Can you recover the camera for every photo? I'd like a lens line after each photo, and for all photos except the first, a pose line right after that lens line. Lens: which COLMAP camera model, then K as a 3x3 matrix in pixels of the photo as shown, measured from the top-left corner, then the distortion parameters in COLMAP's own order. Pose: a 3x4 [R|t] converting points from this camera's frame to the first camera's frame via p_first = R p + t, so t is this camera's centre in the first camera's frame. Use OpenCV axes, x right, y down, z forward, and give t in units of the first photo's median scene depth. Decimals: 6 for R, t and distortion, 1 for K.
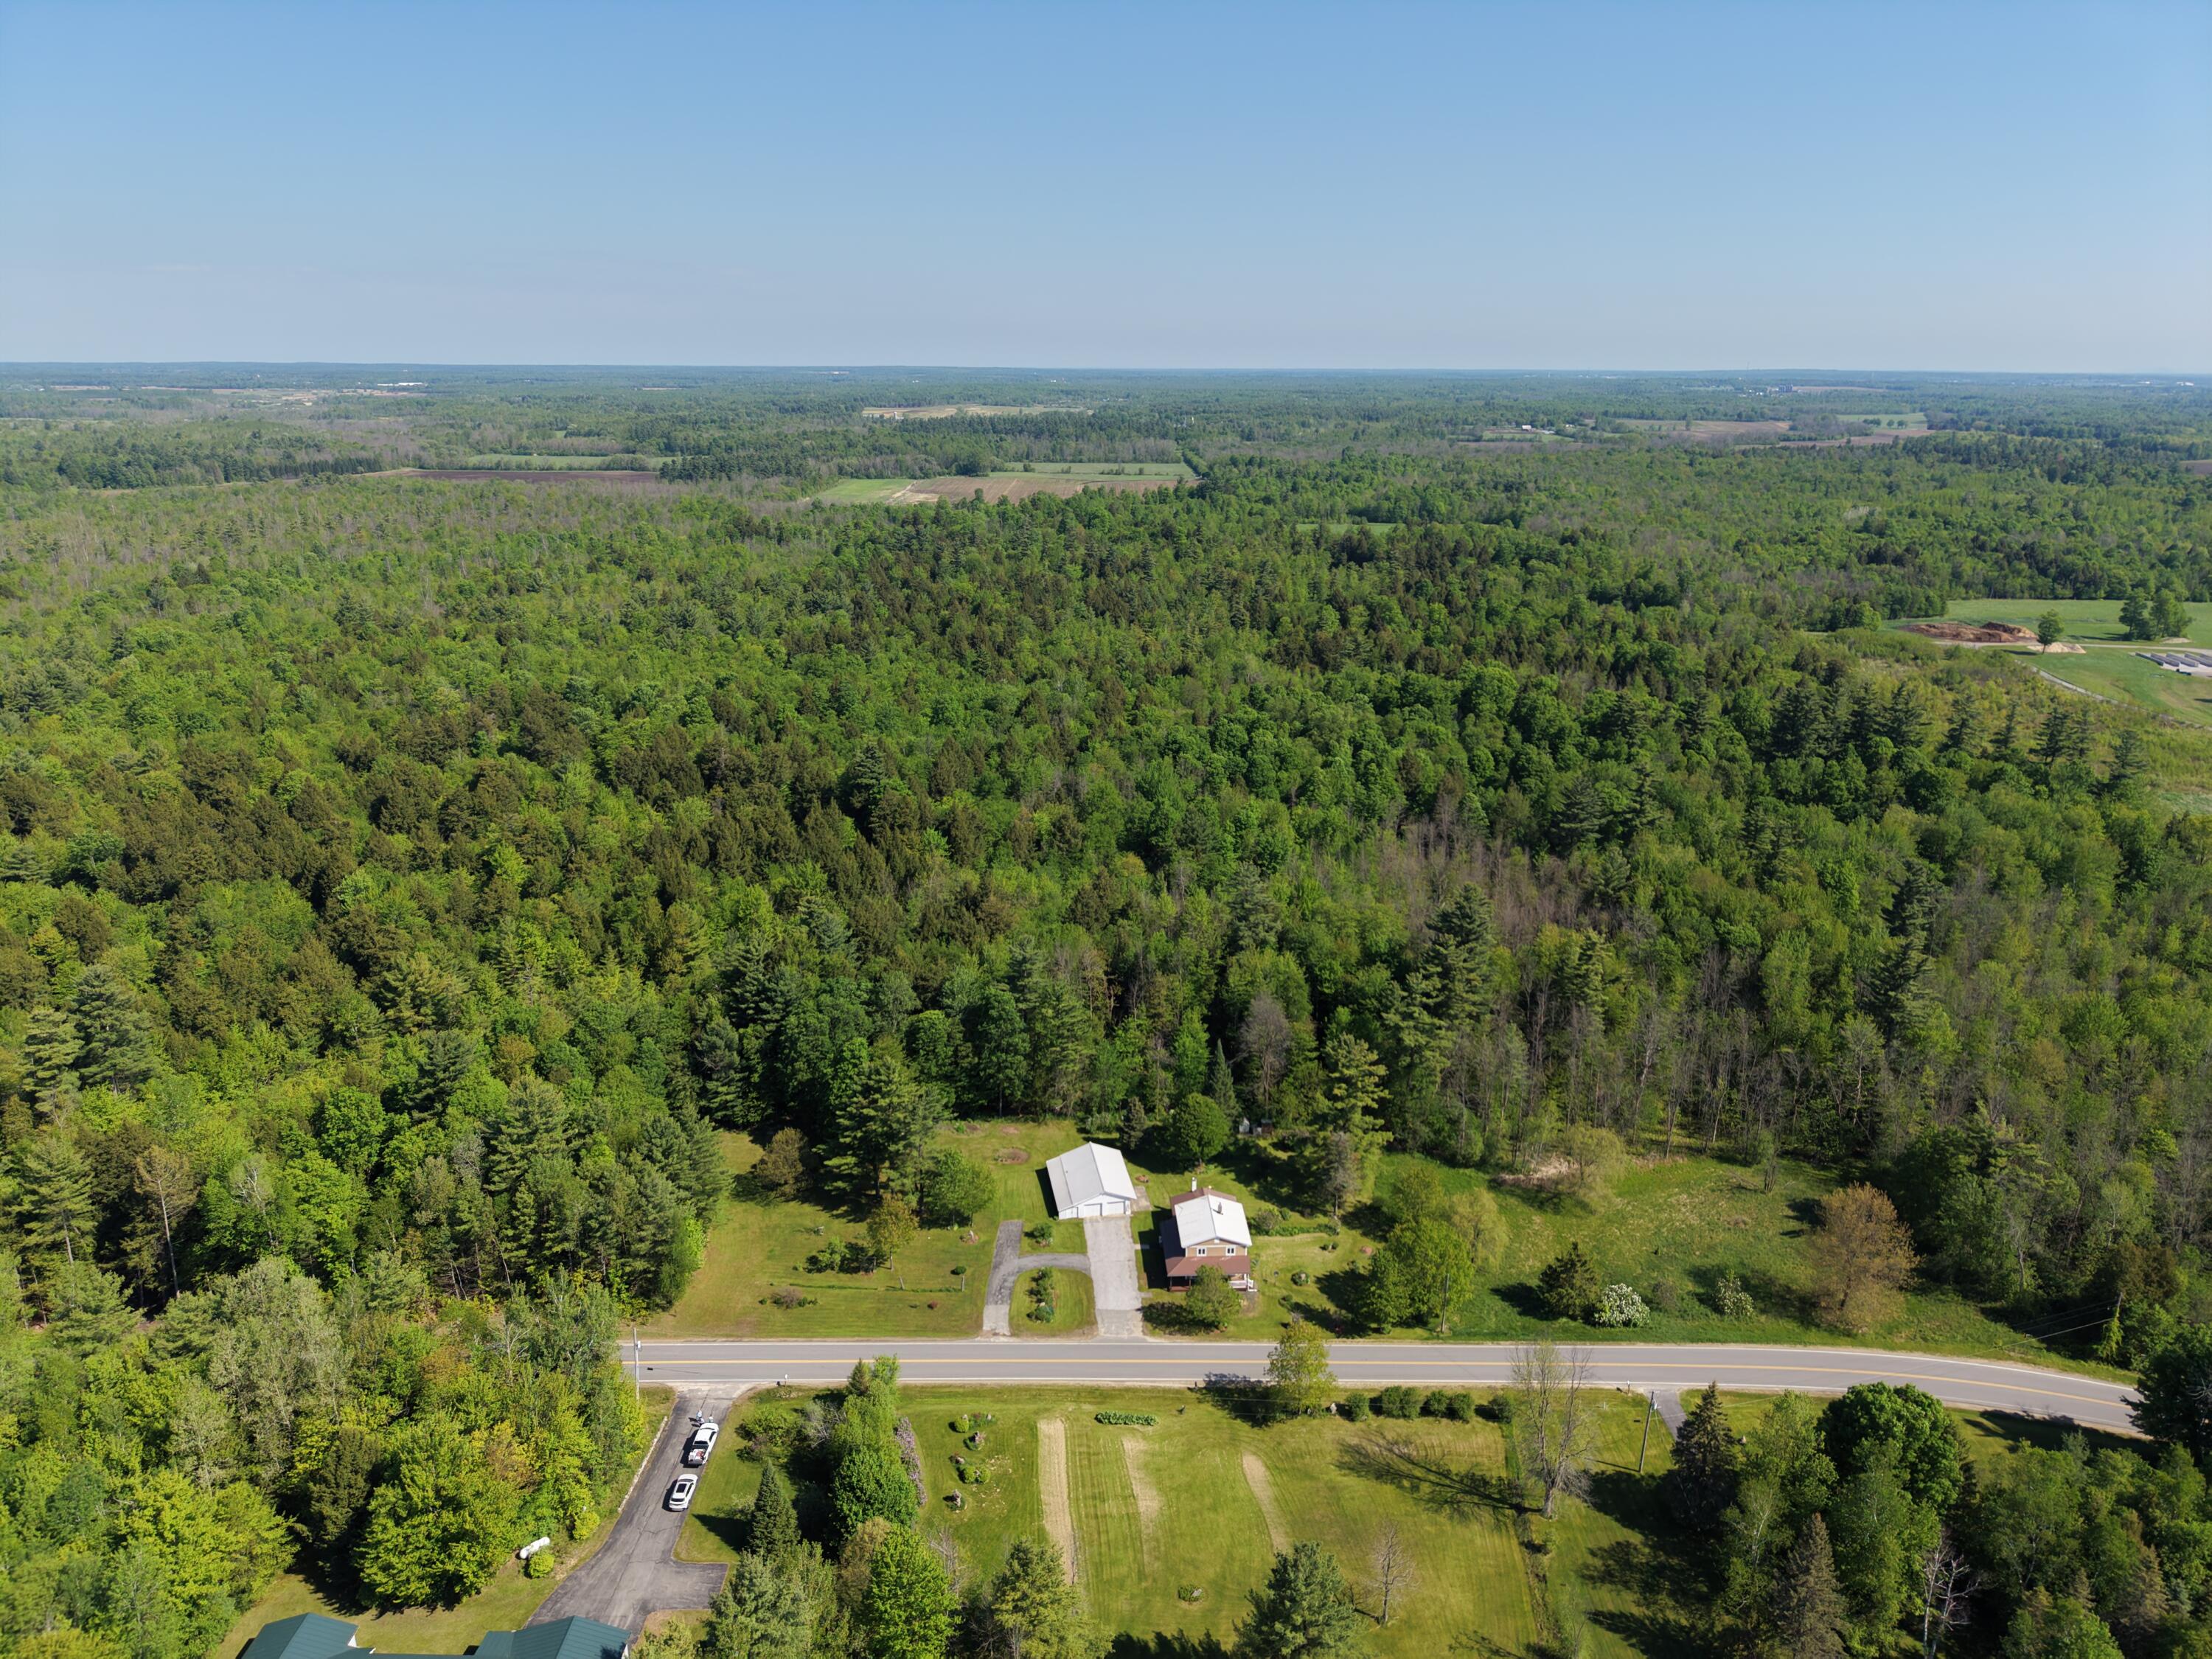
lens RADIAL K [[1474.9, 0, 1115.9], [0, 1474.9, 824.5], [0, 0, 1]] dist [0.022291, -0.027398]
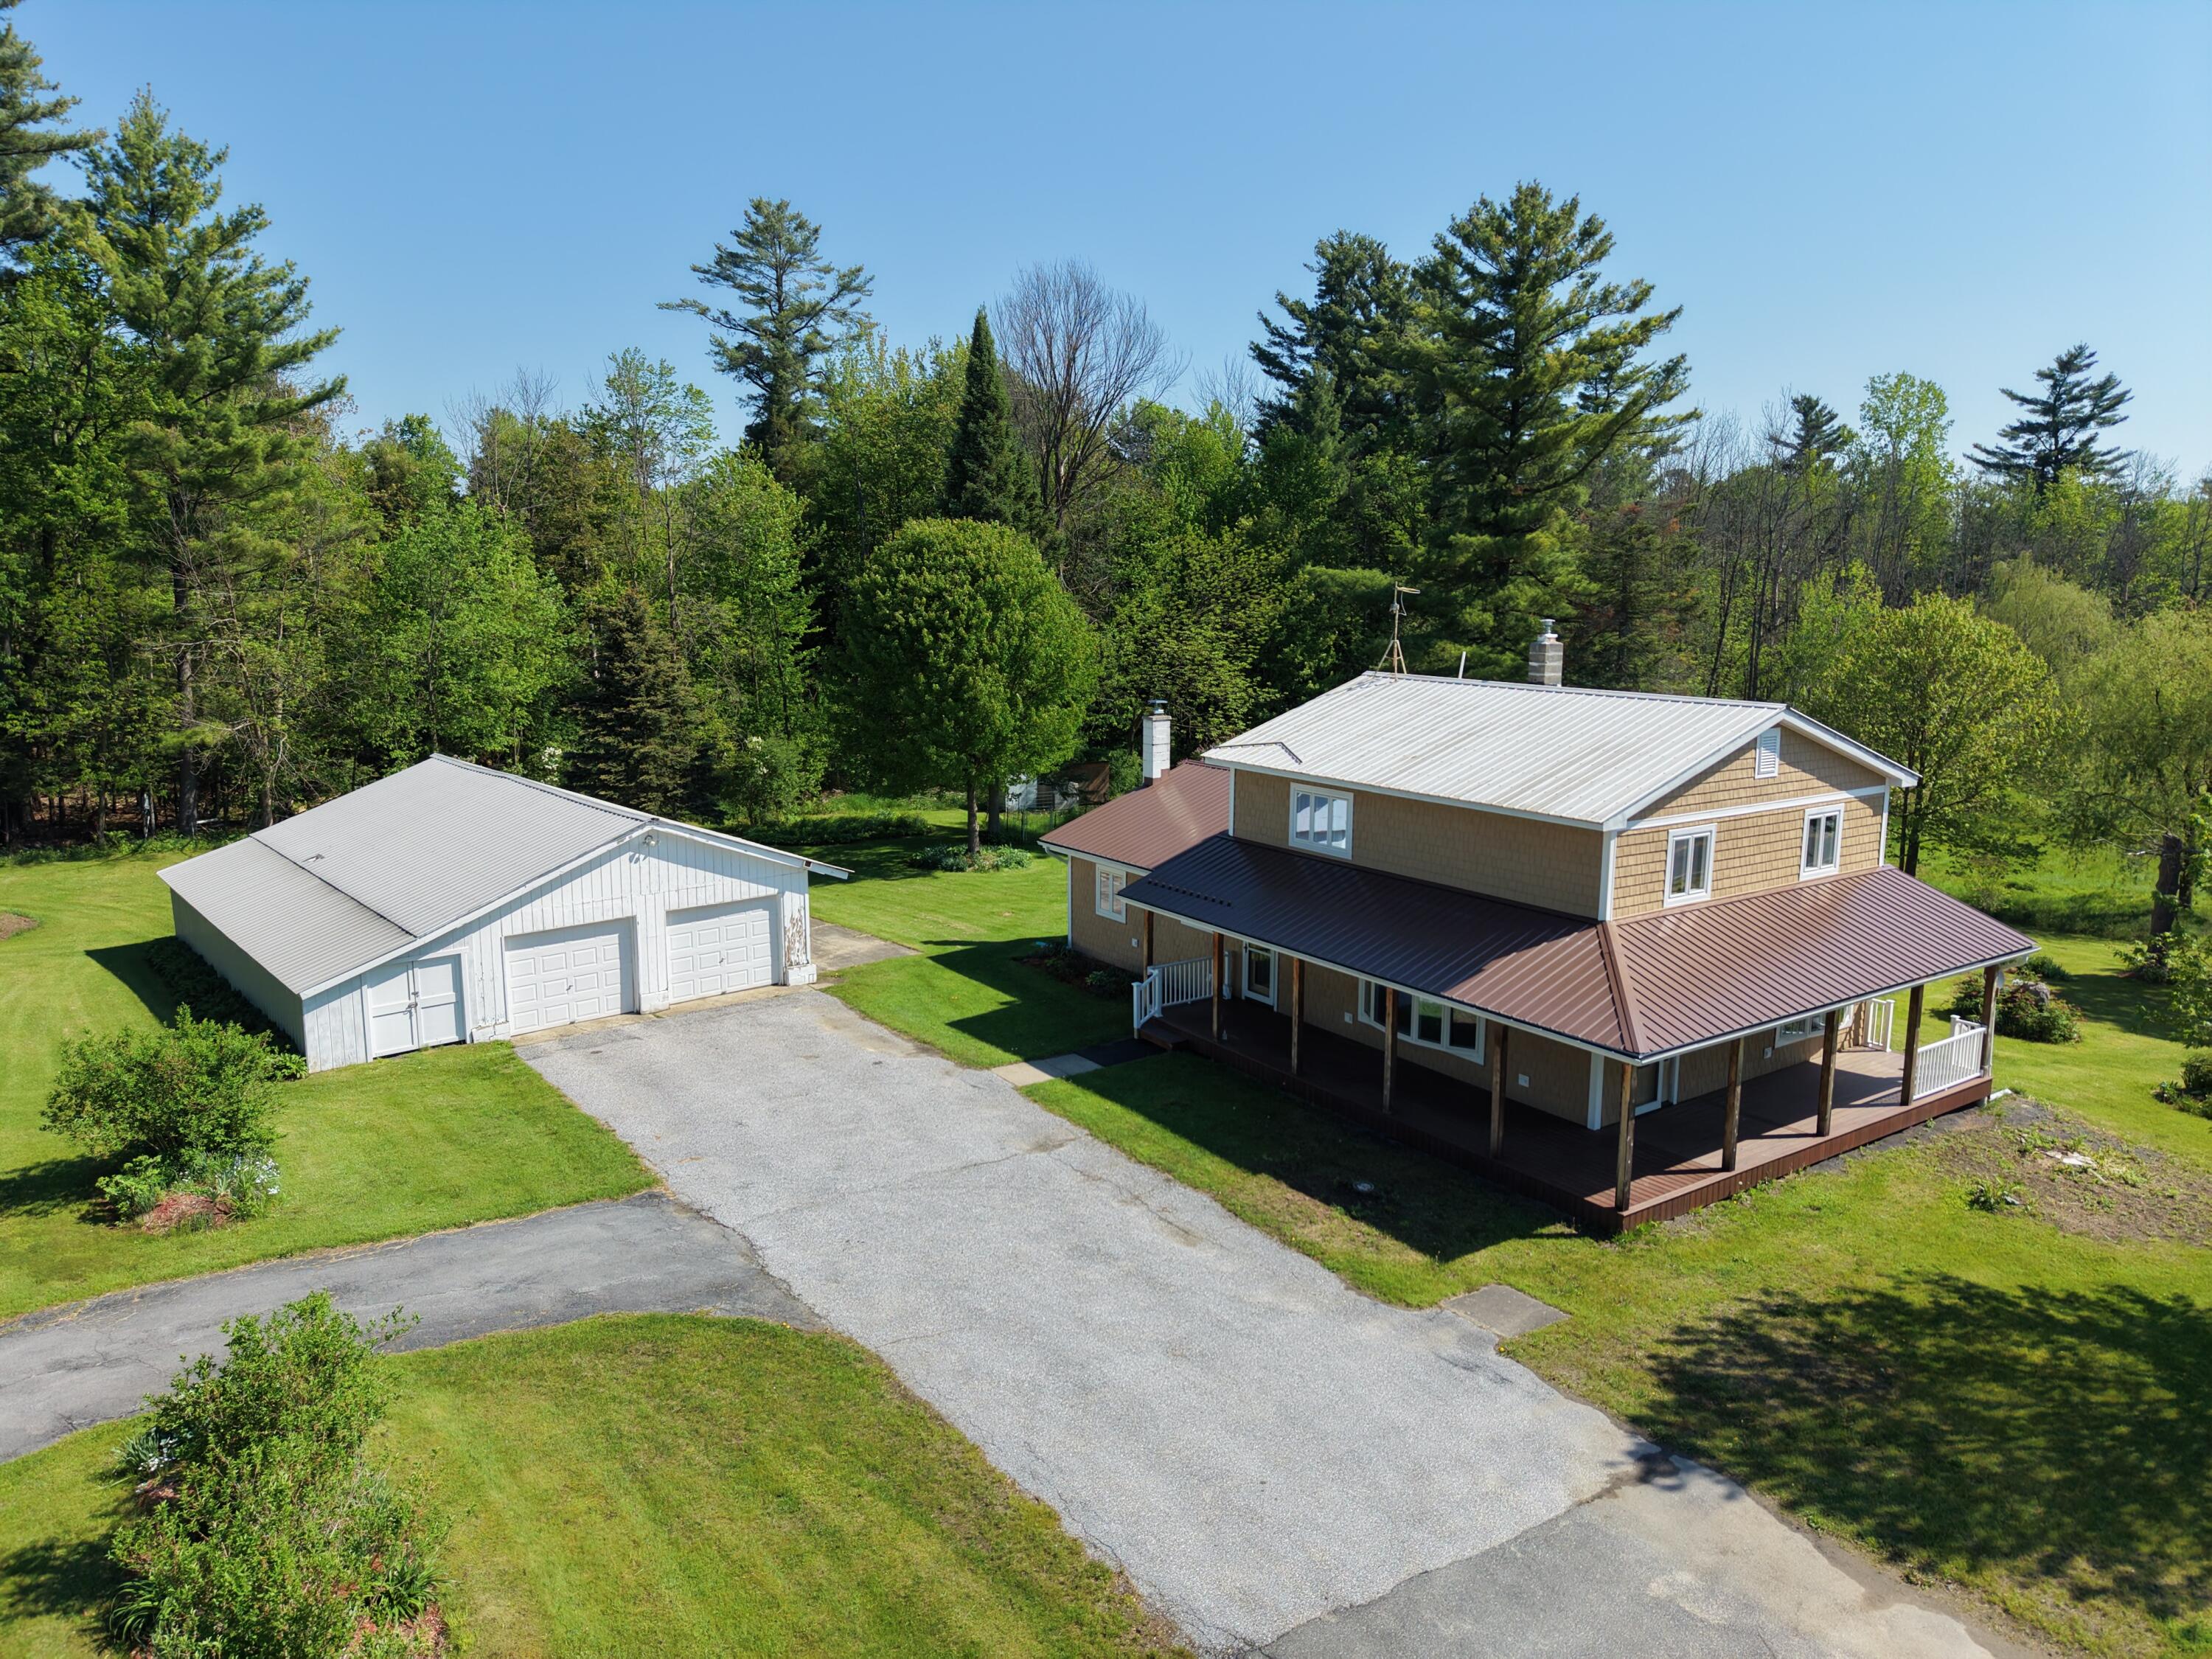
lens RADIAL K [[1474.9, 0, 1109.1], [0, 1474.9, 848.7], [0, 0, 1]] dist [0.022291, -0.027398]
pose [[0.856577, -0.105352, 0.505150, -0.043315], [0.167670, 0.982642, -0.079381, 0.278034], [-0.488019, 0.152694, 0.859373, 0.880794]]
